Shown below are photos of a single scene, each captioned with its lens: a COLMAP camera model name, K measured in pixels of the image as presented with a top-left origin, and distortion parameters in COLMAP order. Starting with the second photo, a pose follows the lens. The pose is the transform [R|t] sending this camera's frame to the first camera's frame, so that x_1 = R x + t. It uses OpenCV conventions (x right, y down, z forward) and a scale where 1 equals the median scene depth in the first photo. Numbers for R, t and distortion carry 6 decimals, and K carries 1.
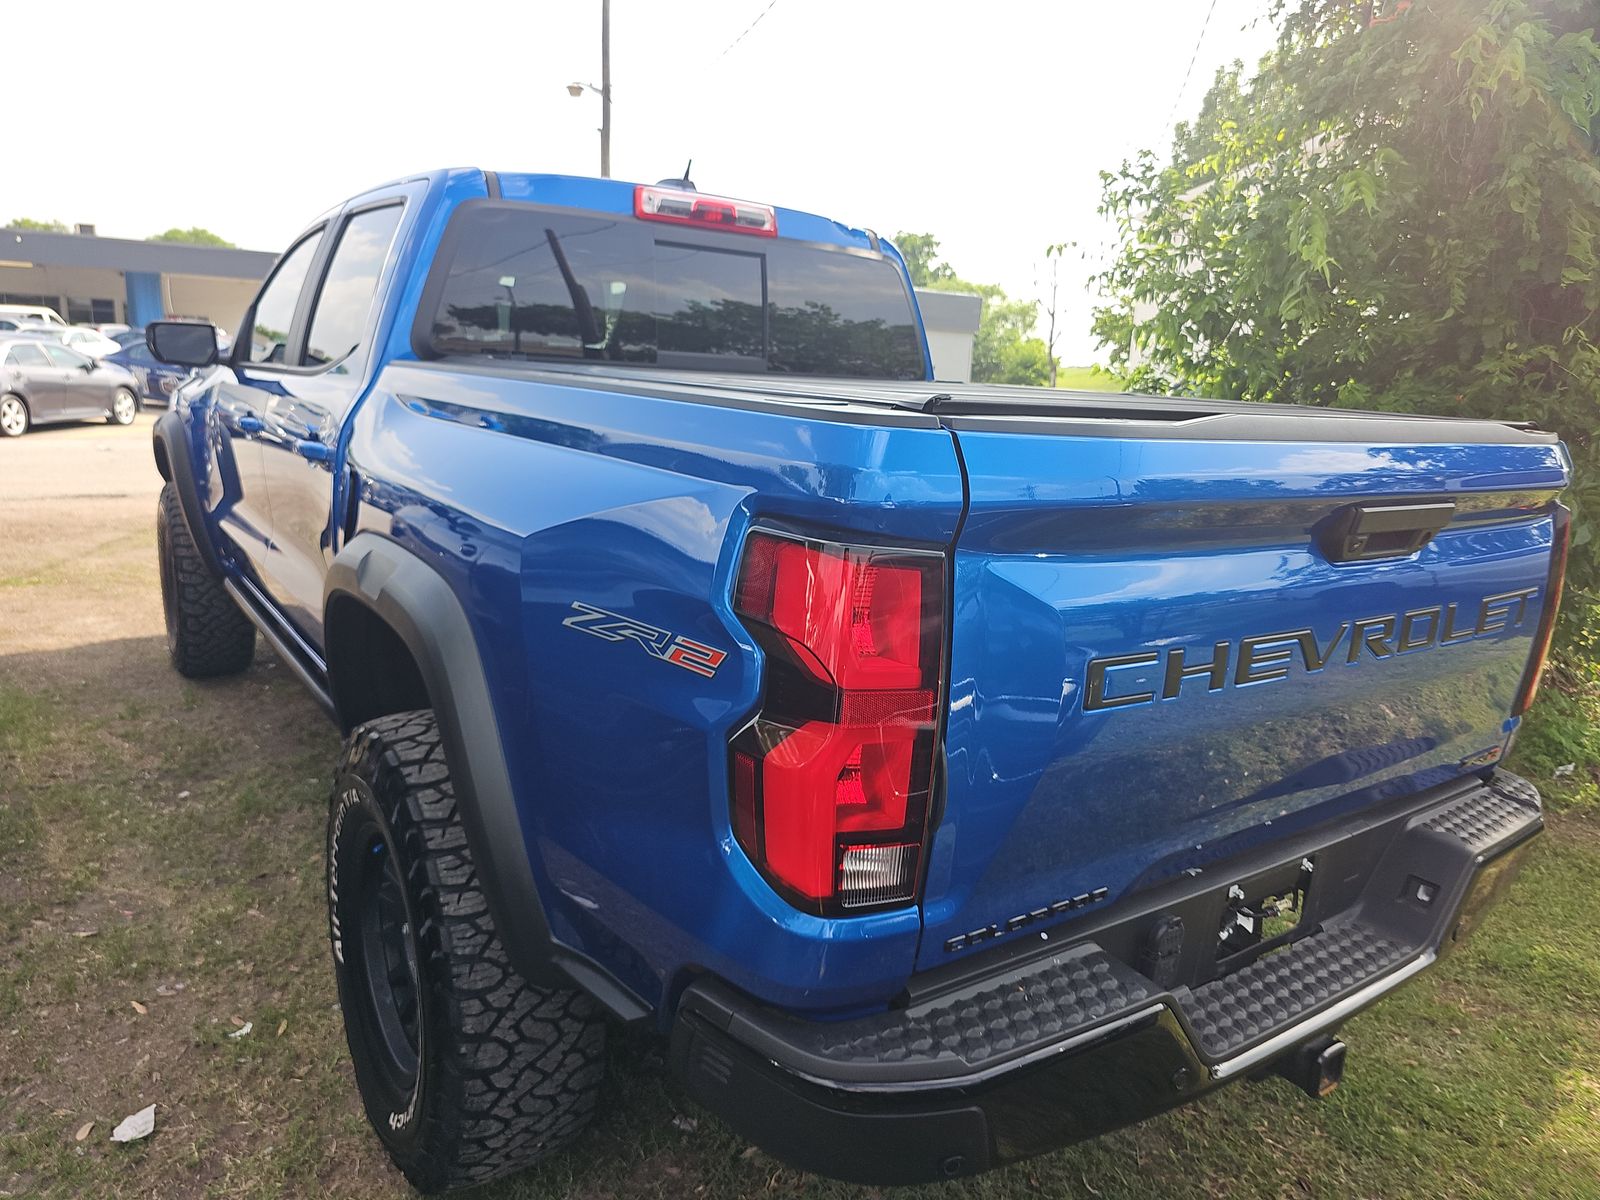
lens RADIAL K [[1038.8, 0, 787.6], [0, 1038.8, 610.8], [0, 0, 1]] dist [0.038379, -0.035190]
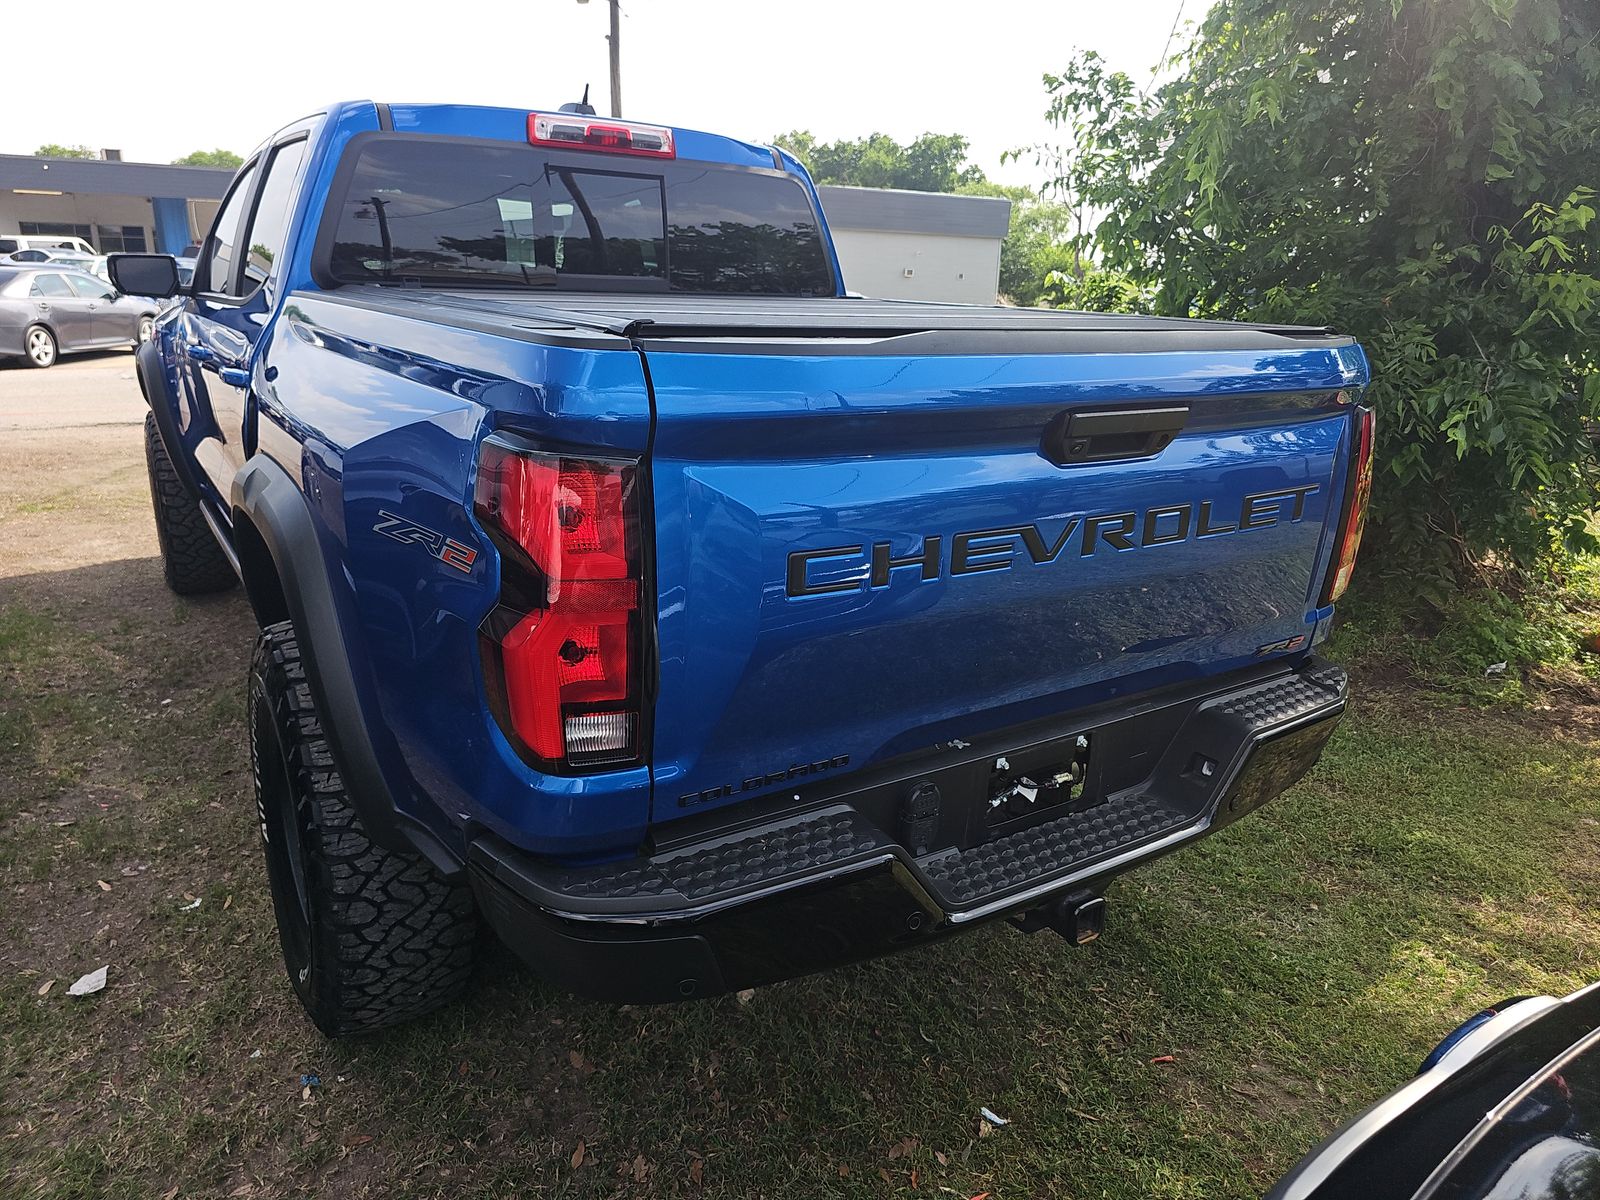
lens RADIAL K [[1038.8, 0, 776.7], [0, 1038.8, 594.1], [0, 0, 1]] dist [0.038379, -0.035190]
pose [[0.999111, -0.011787, -0.040478, 0.143411], [0.014326, 0.997910, 0.063004, 0.009229], [0.039651, -0.063528, 0.997192, -0.061948]]
